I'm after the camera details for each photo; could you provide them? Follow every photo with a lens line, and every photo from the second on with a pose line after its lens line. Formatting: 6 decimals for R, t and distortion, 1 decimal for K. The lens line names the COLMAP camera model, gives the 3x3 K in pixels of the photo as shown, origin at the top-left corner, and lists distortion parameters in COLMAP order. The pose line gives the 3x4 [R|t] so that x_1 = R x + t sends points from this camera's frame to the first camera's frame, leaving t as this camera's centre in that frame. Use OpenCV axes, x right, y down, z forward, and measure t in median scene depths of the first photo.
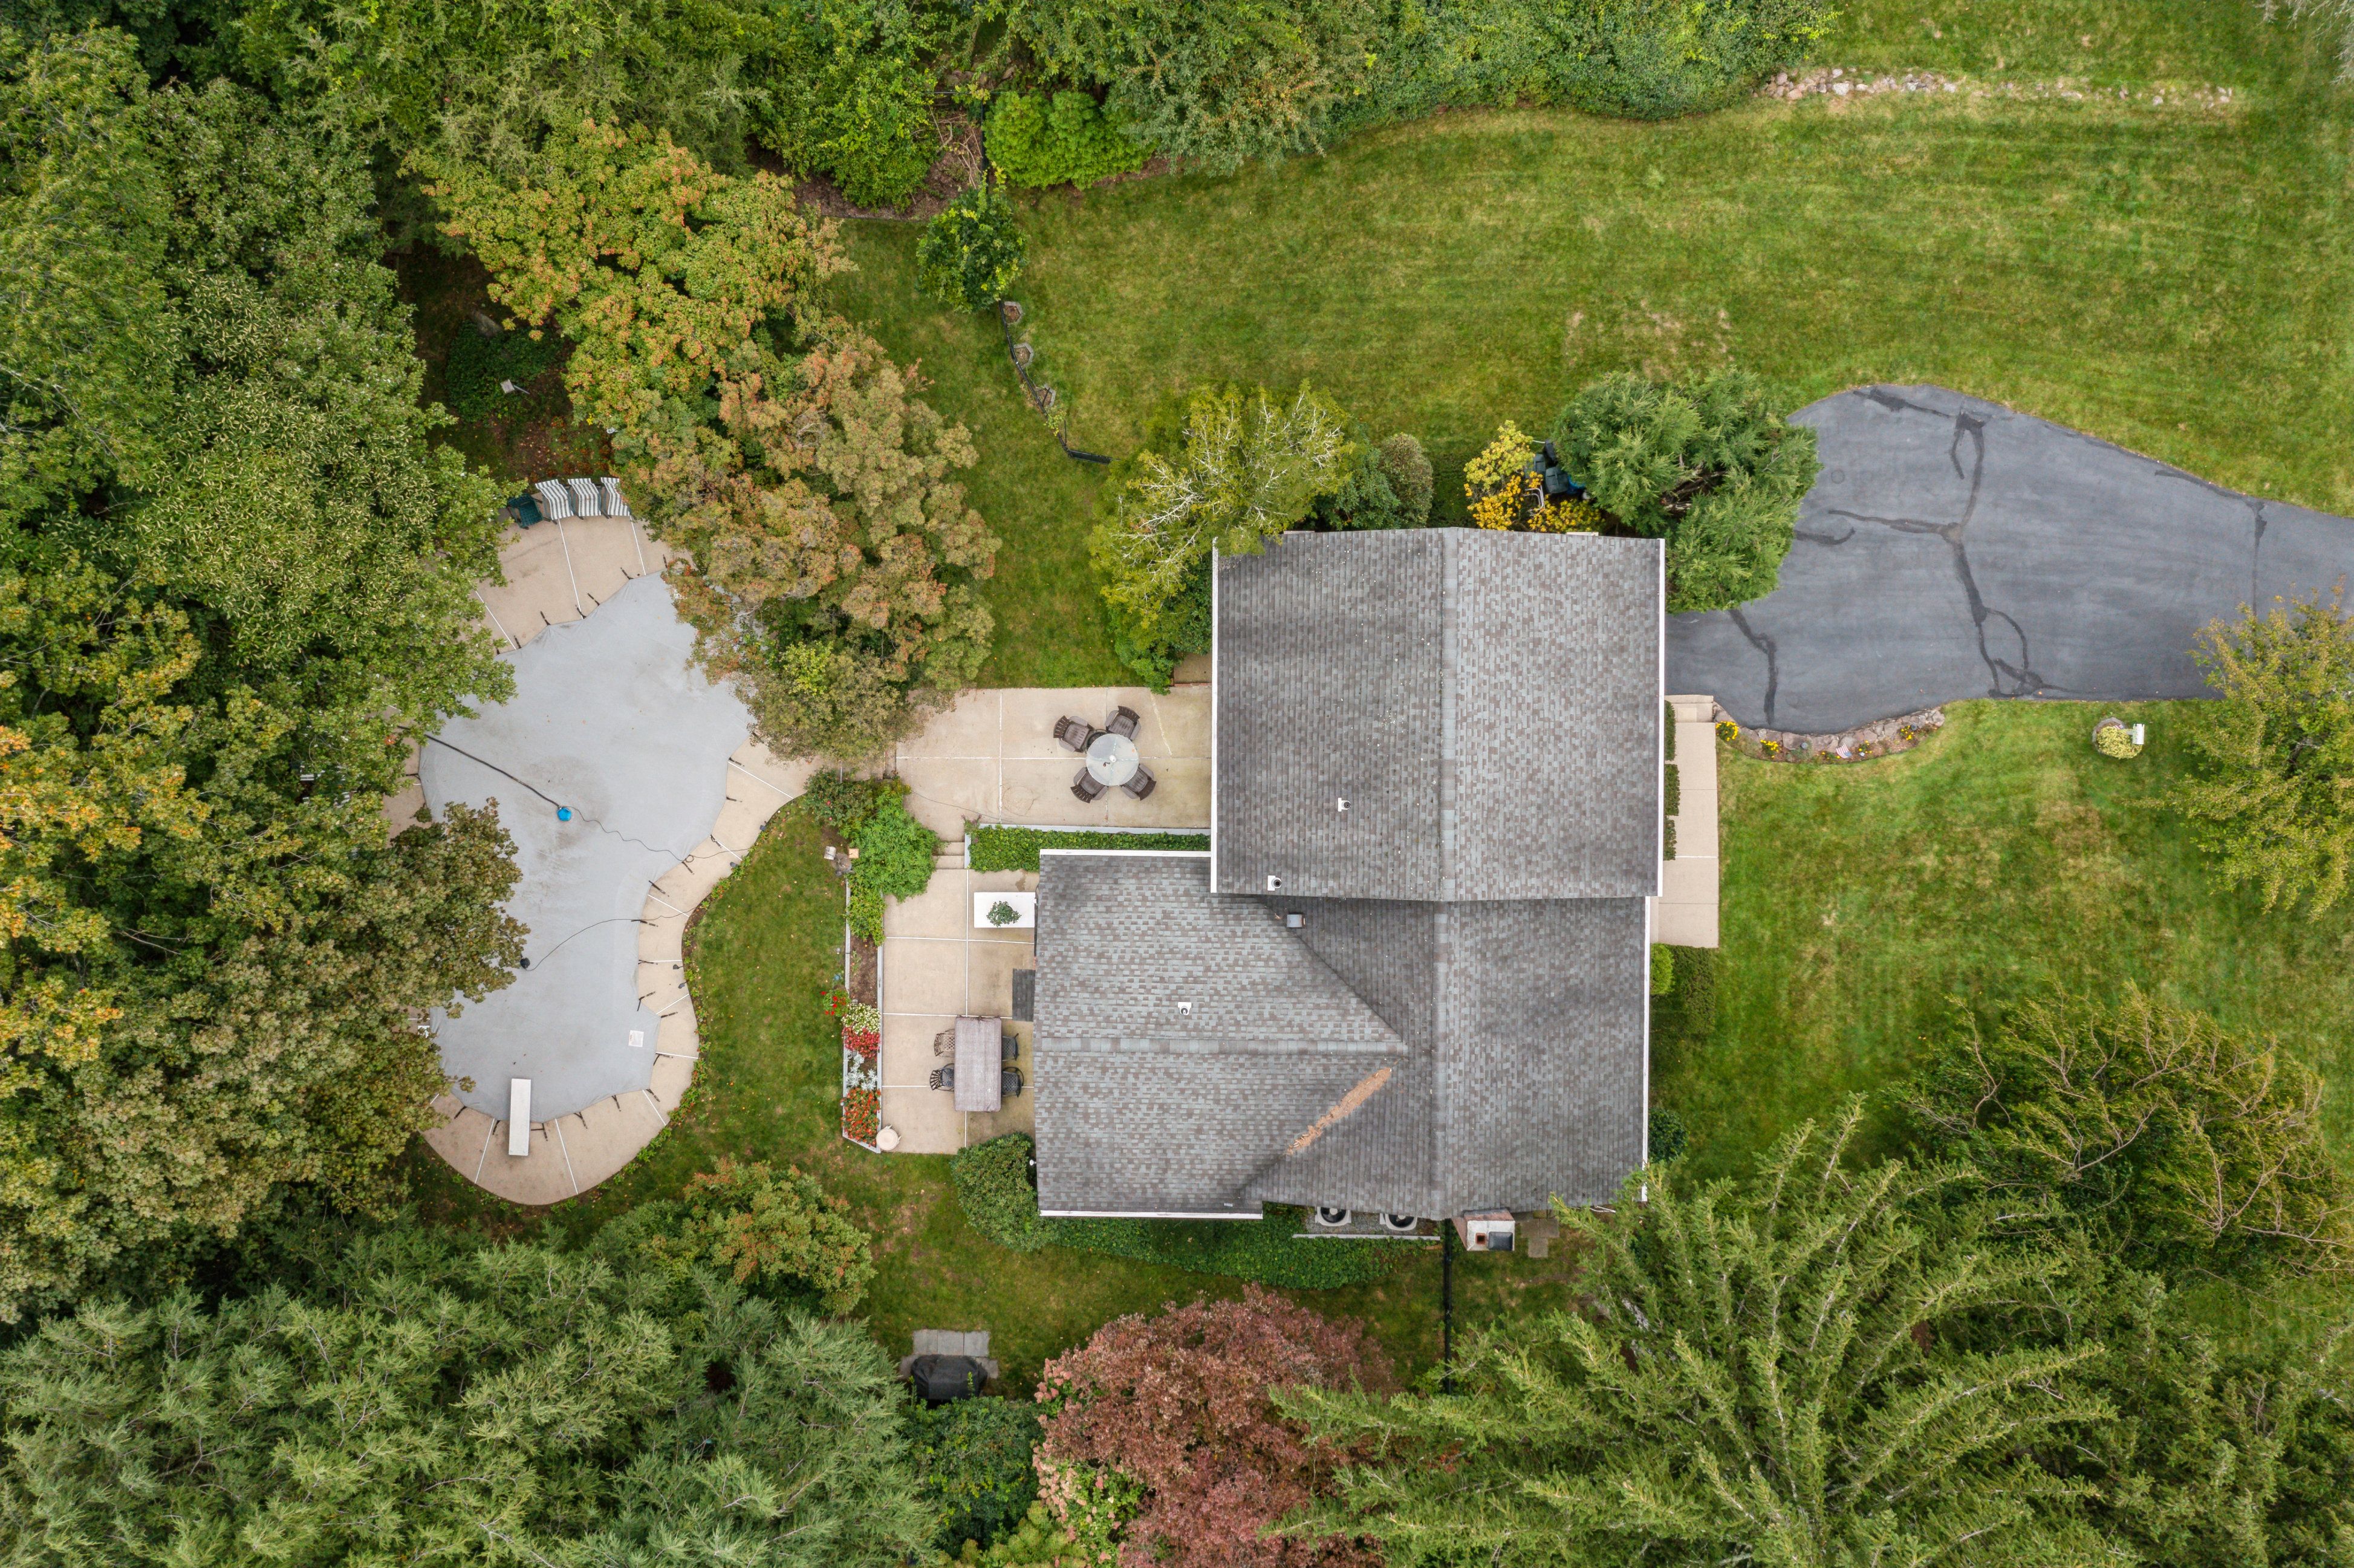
lens RADIAL K [[1863.4, 0, 1179.3], [0, 1863.4, 772.6], [0, 0, 1]] dist [-0.005916, 0.007035]
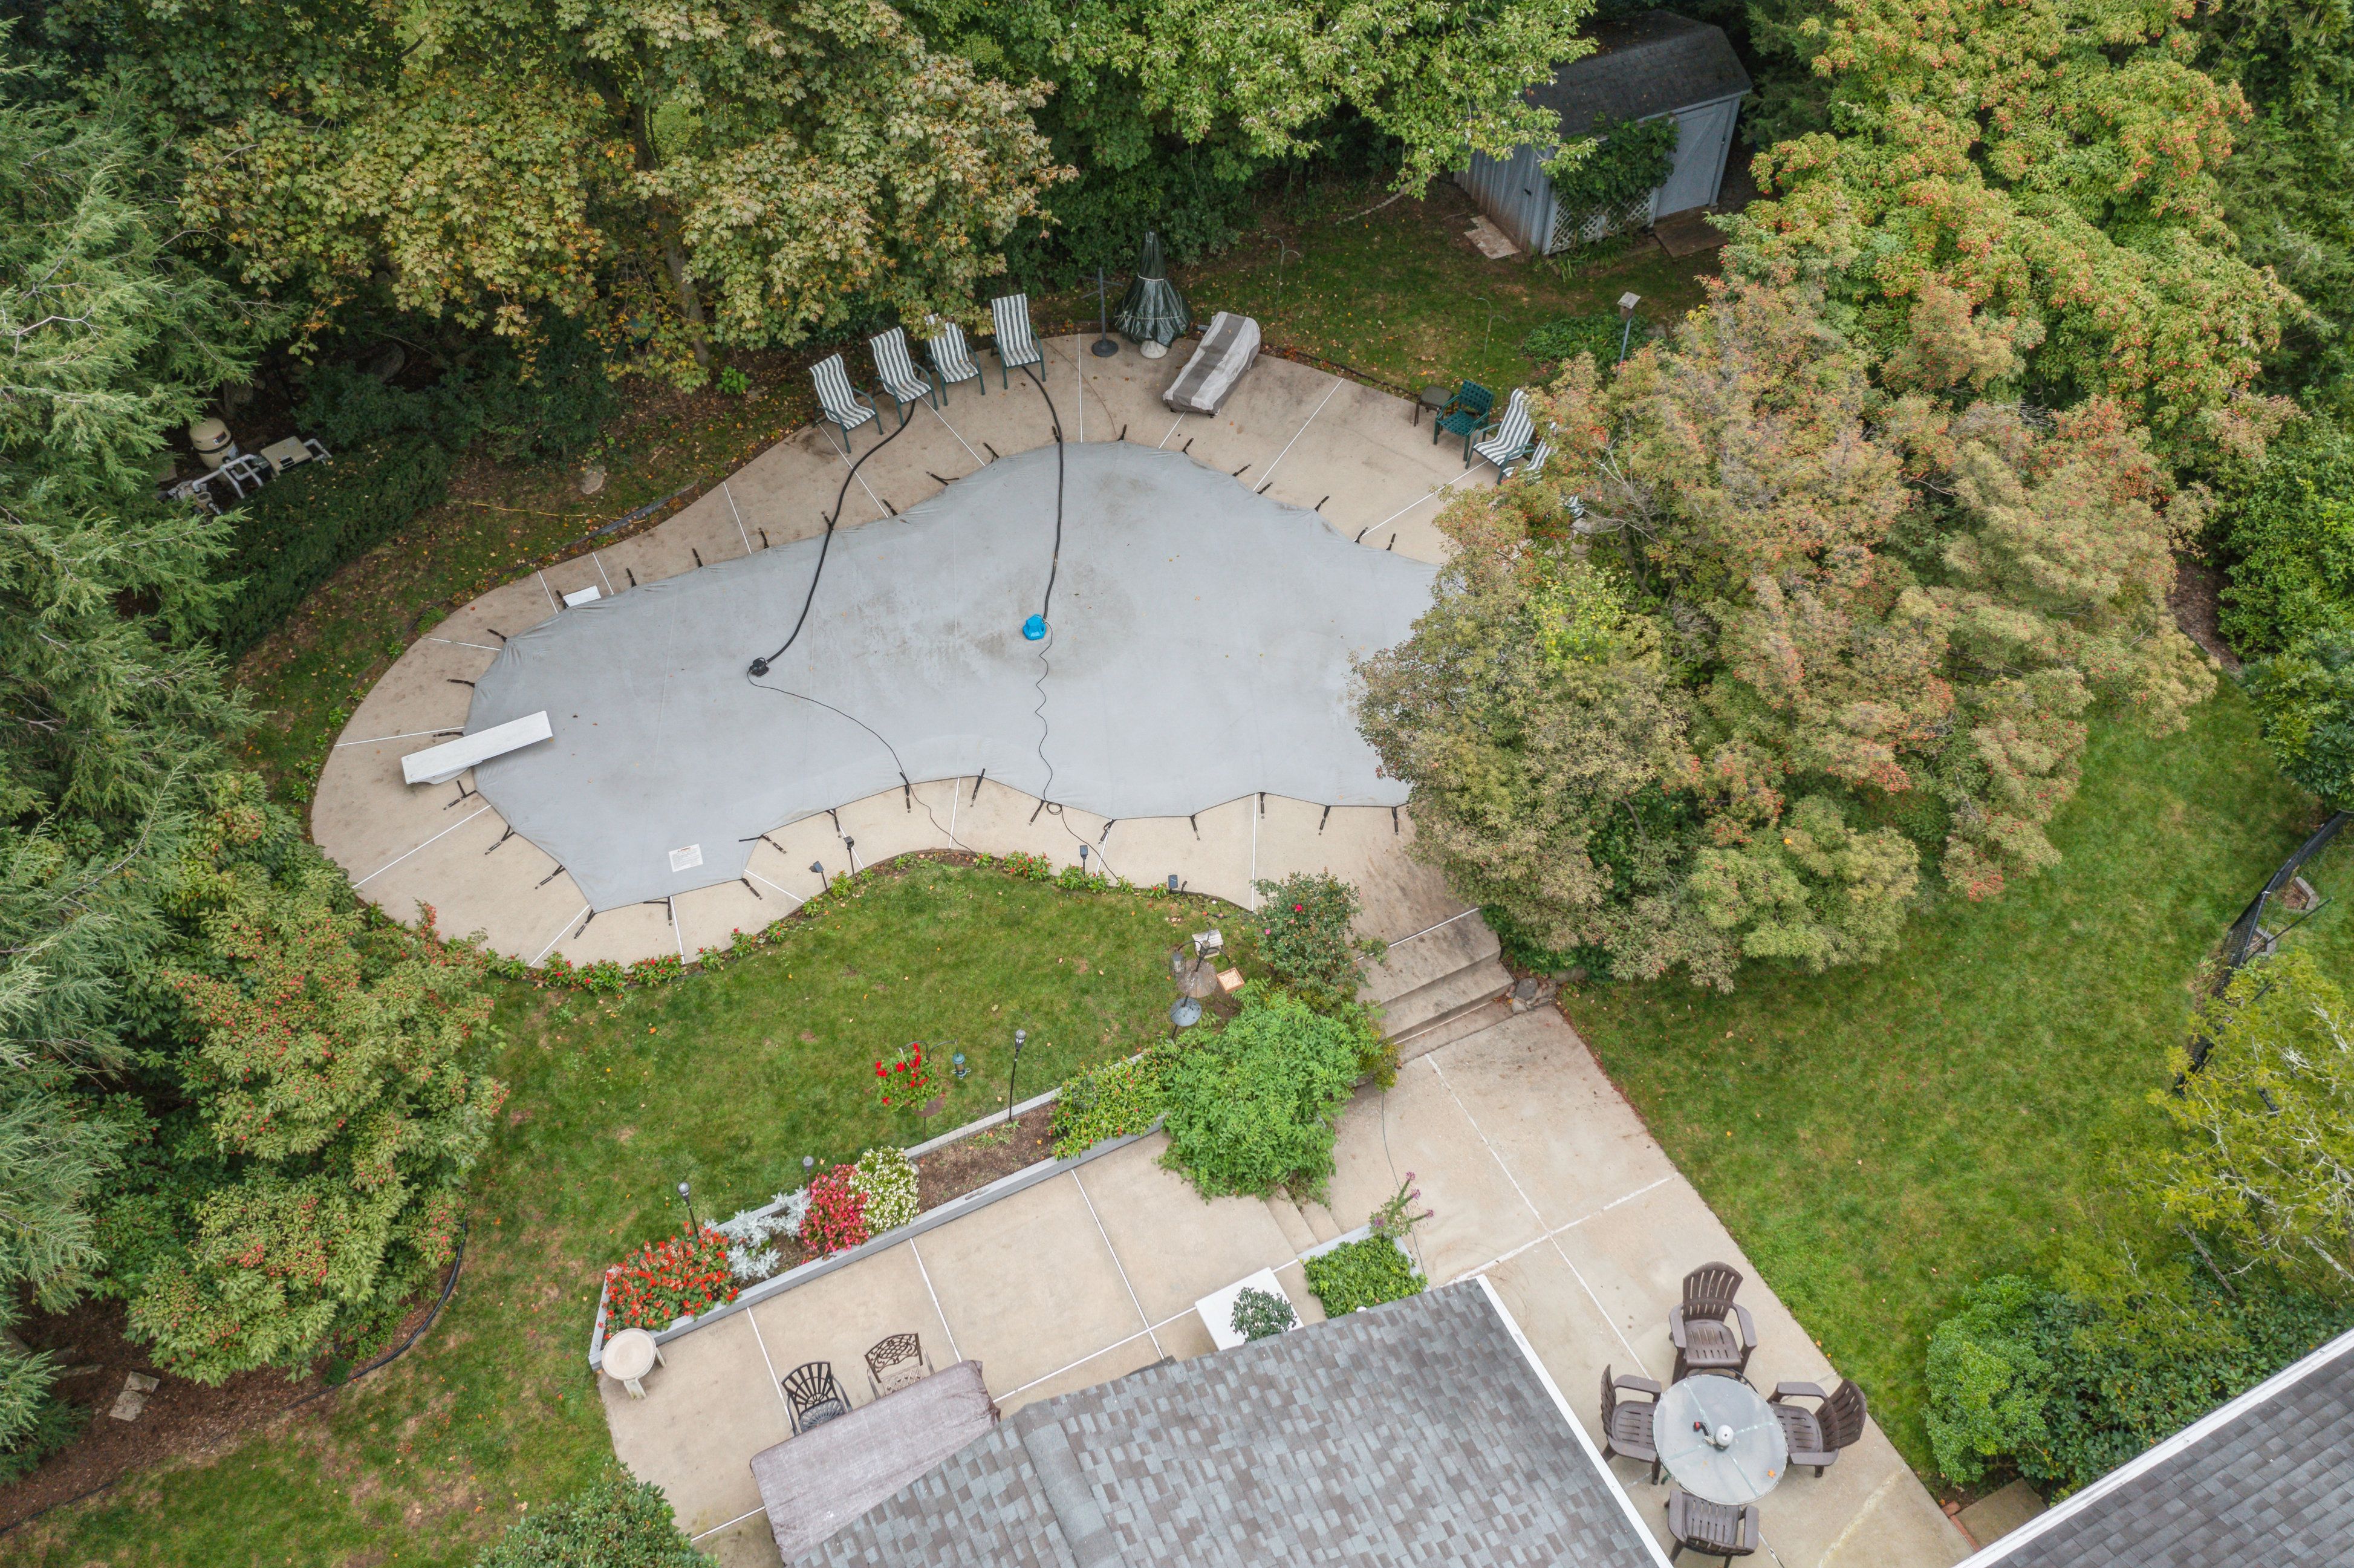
lens RADIAL K [[1846.1, 0, 1175.5], [0, 1846.1, 769.8], [0, 0, 1]] dist [-0.000921, -0.002538]
pose [[0.445280, 0.683904, -0.577928, 0.047465], [-0.895391, 0.340659, -0.286752, 0.180948], [0.000765, 0.645156, 0.764050, 0.679872]]
